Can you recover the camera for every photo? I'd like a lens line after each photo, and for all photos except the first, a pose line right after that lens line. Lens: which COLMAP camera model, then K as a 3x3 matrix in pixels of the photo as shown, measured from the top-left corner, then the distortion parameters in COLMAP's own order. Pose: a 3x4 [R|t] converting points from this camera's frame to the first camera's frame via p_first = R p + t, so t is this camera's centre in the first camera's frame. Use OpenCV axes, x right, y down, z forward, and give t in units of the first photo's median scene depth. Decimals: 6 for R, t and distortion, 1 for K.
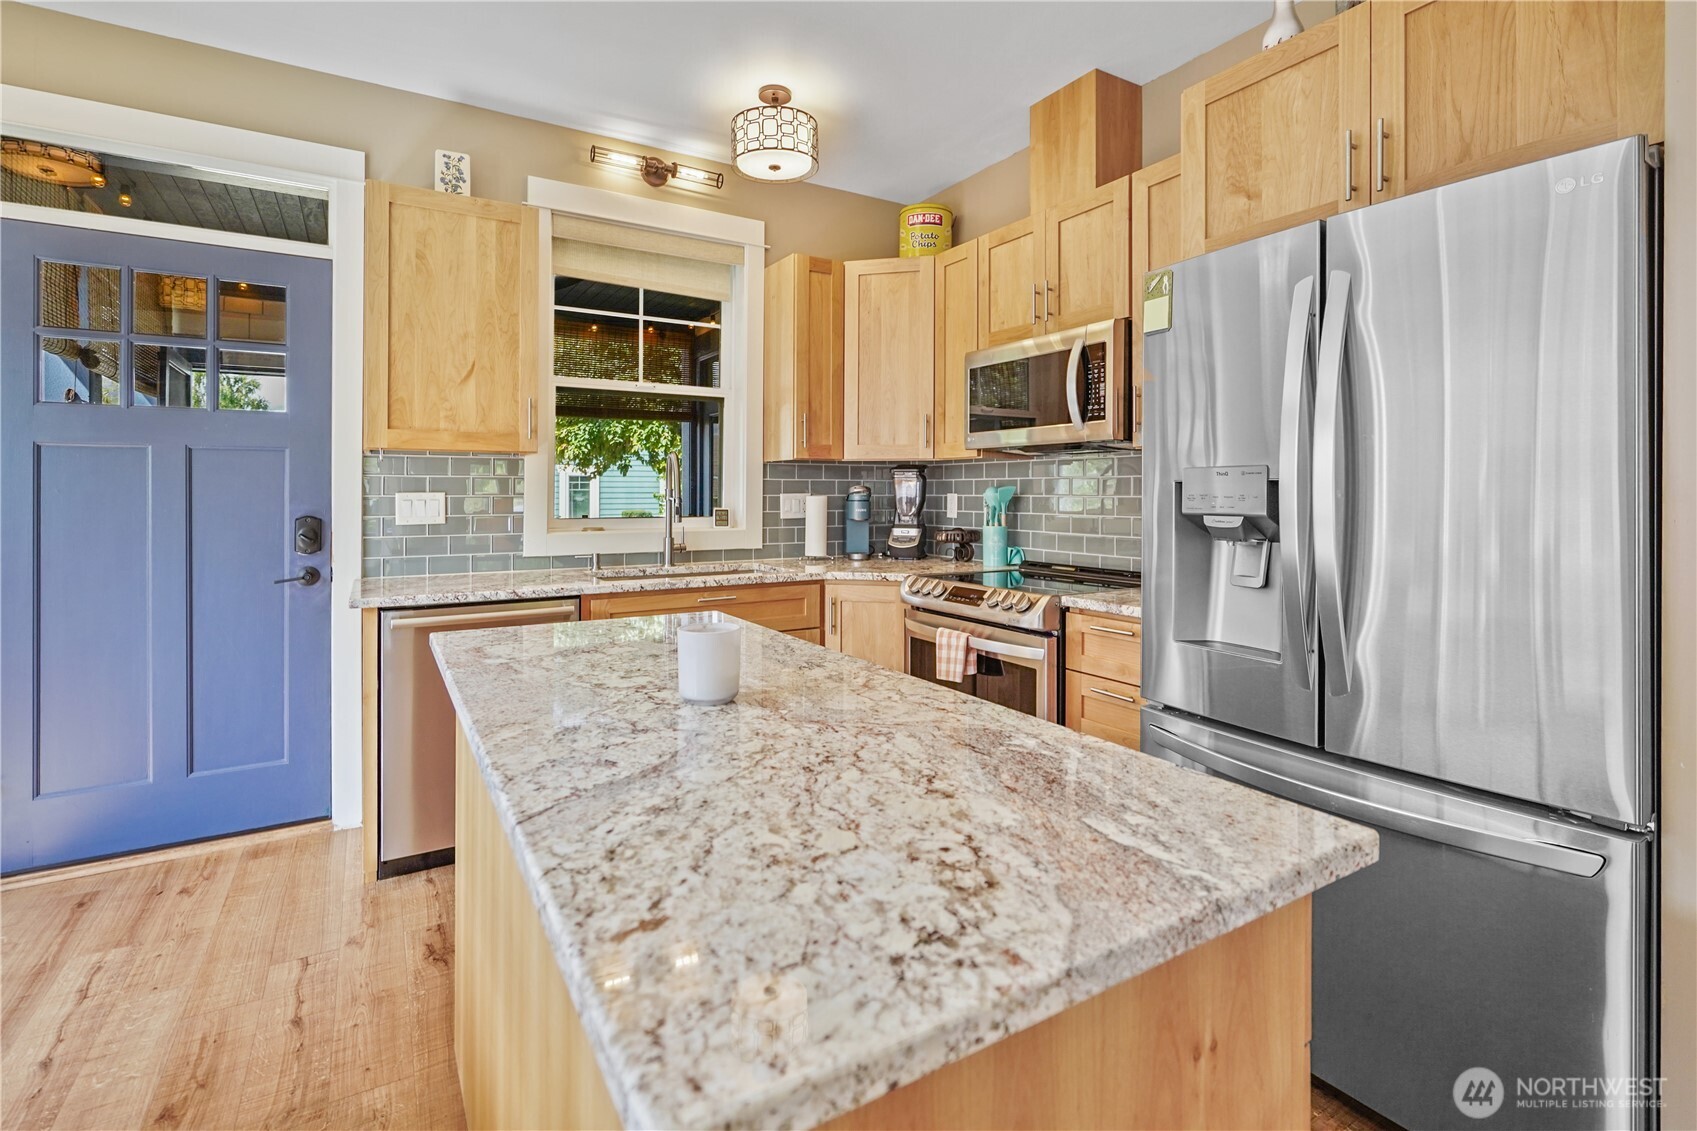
lens RADIAL K [[798.8, 0, 858.6], [0, 798.8, 486.0], [0, 0, 1]] dist [-0.007739, 0.002468]
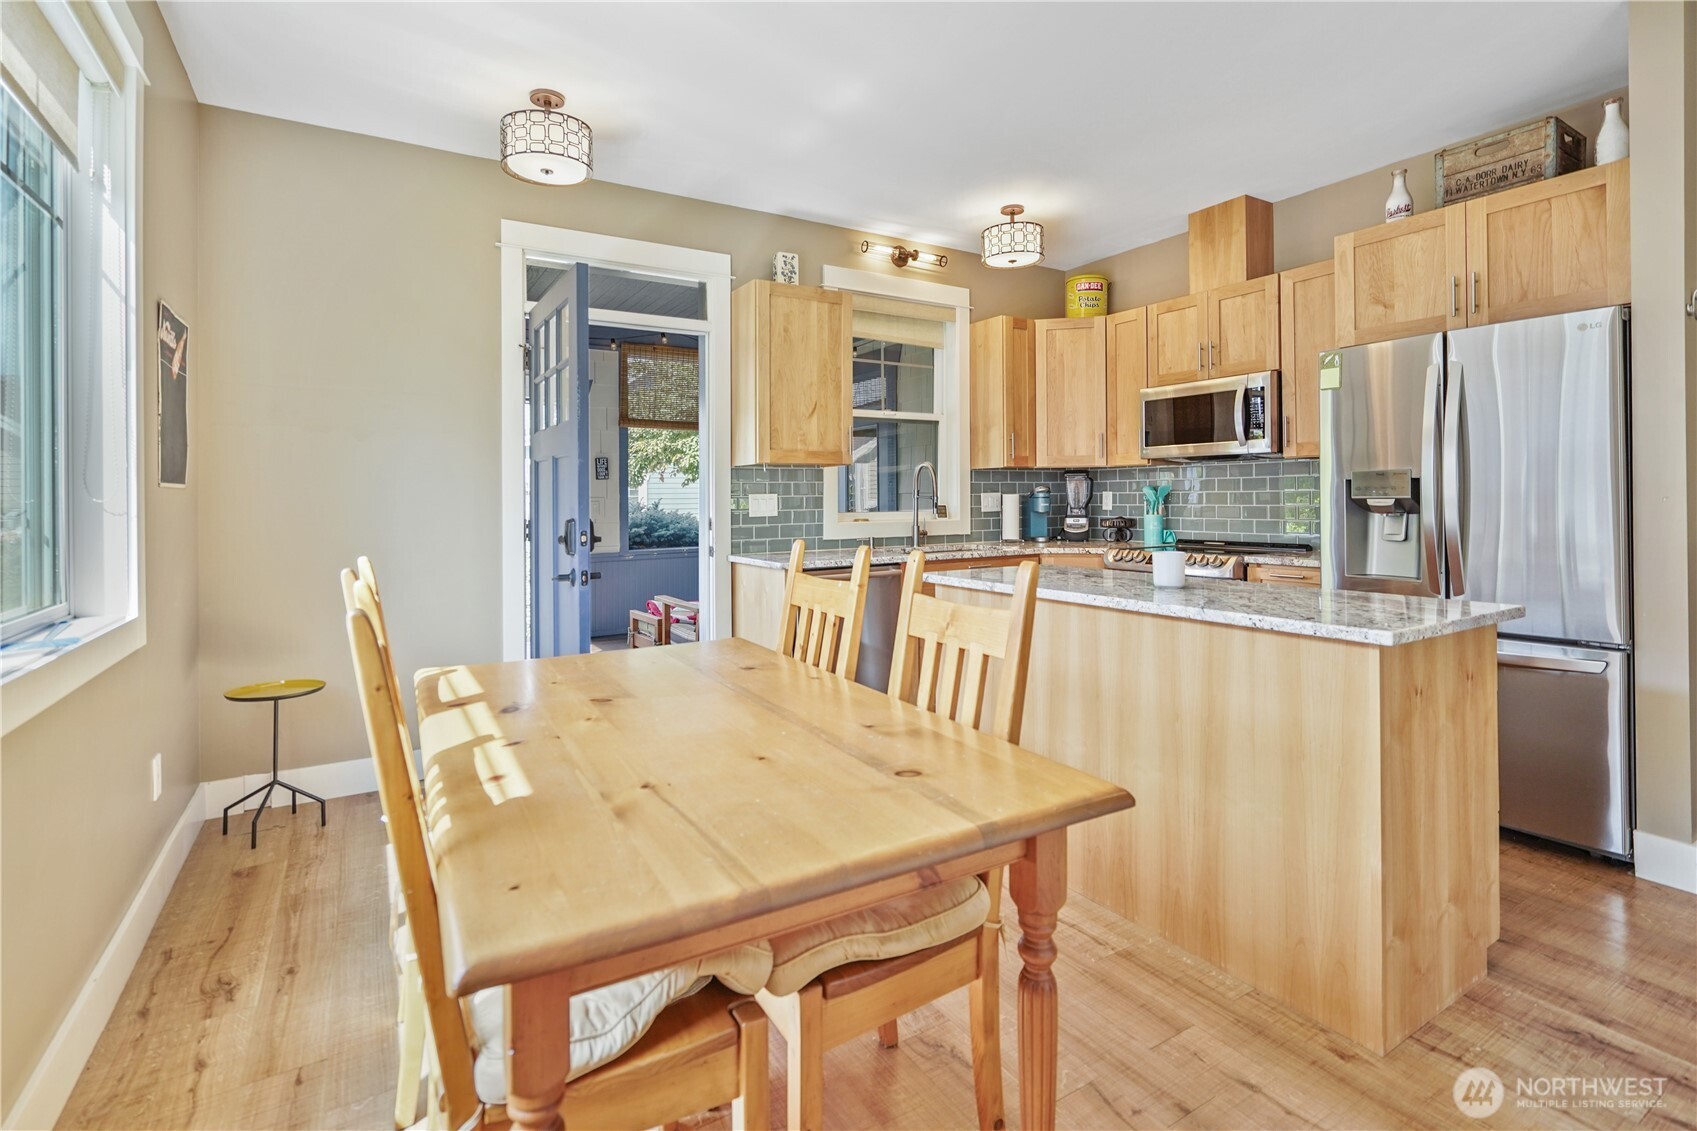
lens RADIAL K [[798.8, 0, 853.8], [0, 798.8, 489.3], [0, 0, 1]] dist [-0.007739, 0.002468]
pose [[0.999932, -0.011124, 0.003621, -0.391416], [0.011131, 0.999936, -0.001954, 0.004387], [-0.003599, 0.001995, 0.999992, -0.406721]]
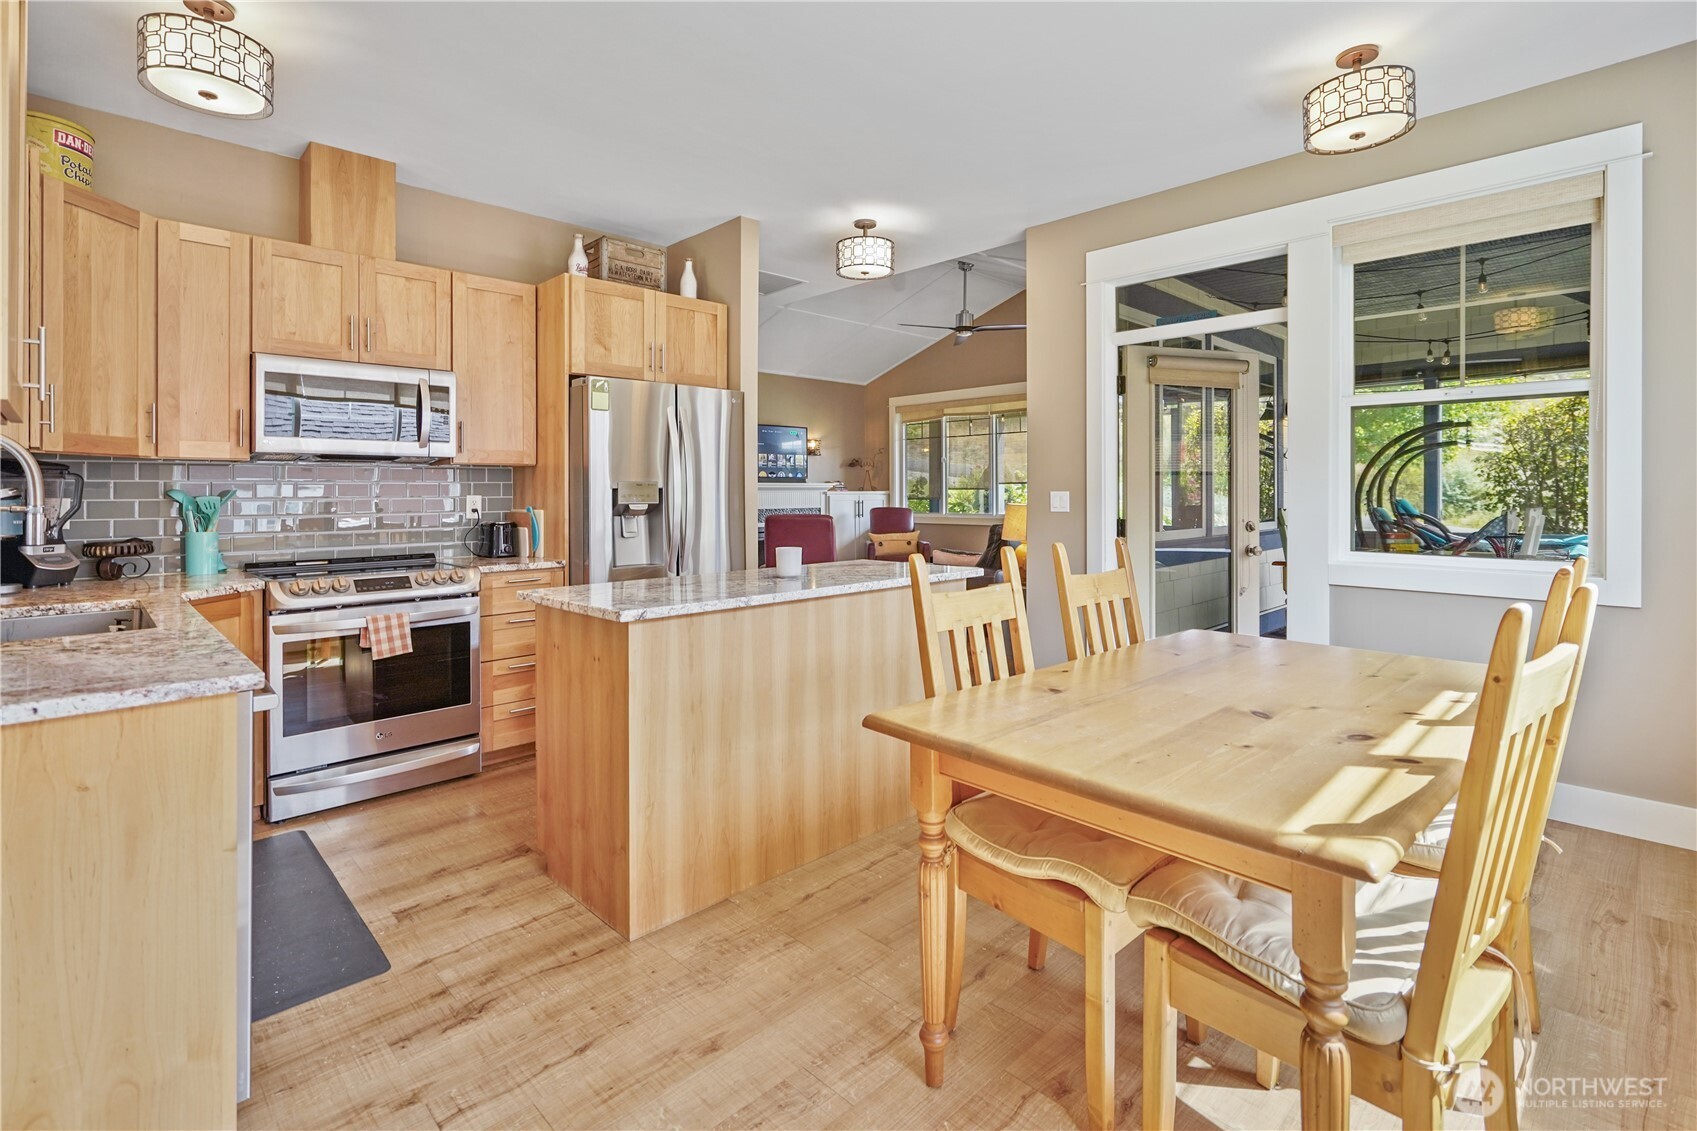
lens RADIAL K [[798.8, 0, 837.8], [0, 798.8, 503.1], [0, 0, 1]] dist [-0.007739, 0.002468]
pose [[-0.221033, -0.010688, 0.975208, -1.027659], [-0.002211, 0.999943, 0.010458, 0.005765], [-0.975264, 0.000156, -0.221044, 0.547535]]
